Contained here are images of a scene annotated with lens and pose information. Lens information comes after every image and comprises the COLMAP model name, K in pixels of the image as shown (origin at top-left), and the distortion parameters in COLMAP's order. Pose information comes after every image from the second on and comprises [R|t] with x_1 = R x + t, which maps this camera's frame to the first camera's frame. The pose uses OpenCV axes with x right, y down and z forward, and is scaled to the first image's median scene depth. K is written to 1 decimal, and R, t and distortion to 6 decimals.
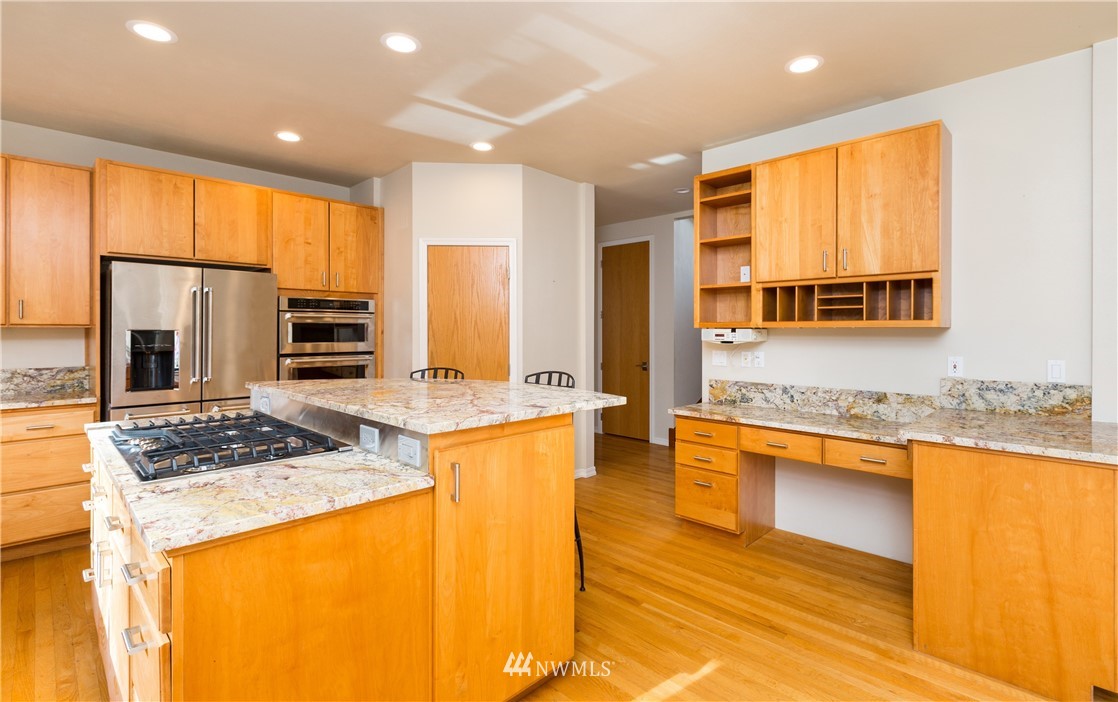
lens RADIAL K [[525.3, 0, 559.4], [0, 525.3, 334.1], [0, 0, 1]] dist [0.000494, 0.000149]
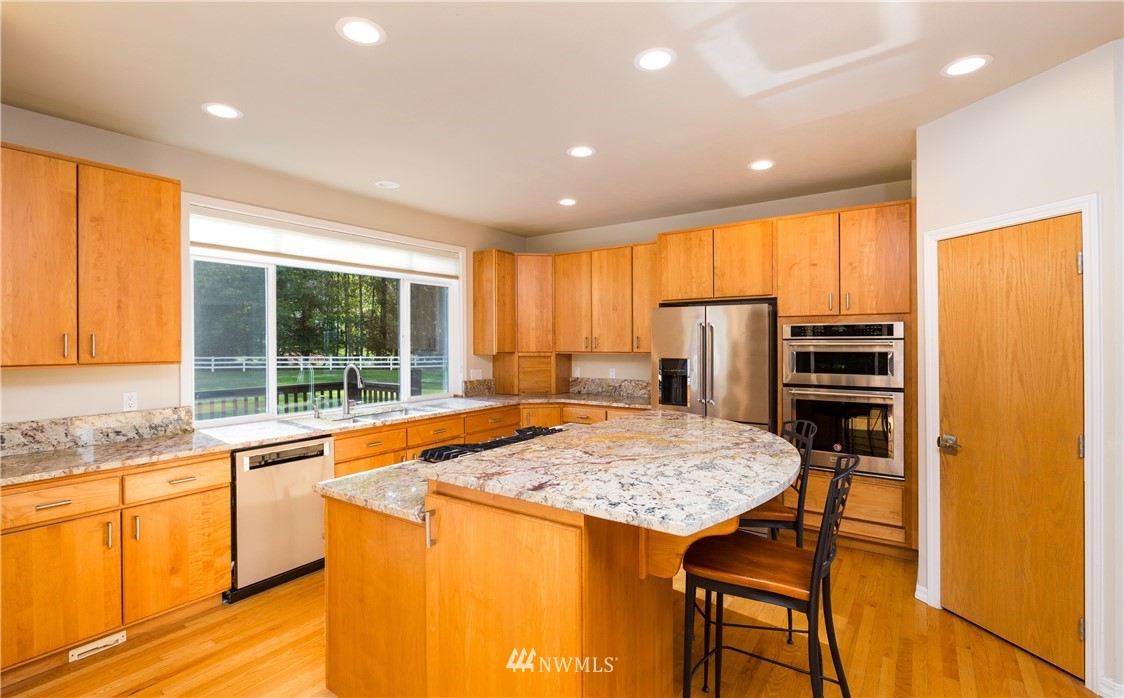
lens RADIAL K [[515.7, 0, 562.0], [0, 515.7, 349.0], [0, 0, 1]] dist [0.002322, 0.000232]
pose [[0.172977, 0.011613, -0.984857, 0.337044], [0.001809, 0.999925, 0.012108, -0.038171], [0.984924, -0.003876, 0.172943, 0.413517]]
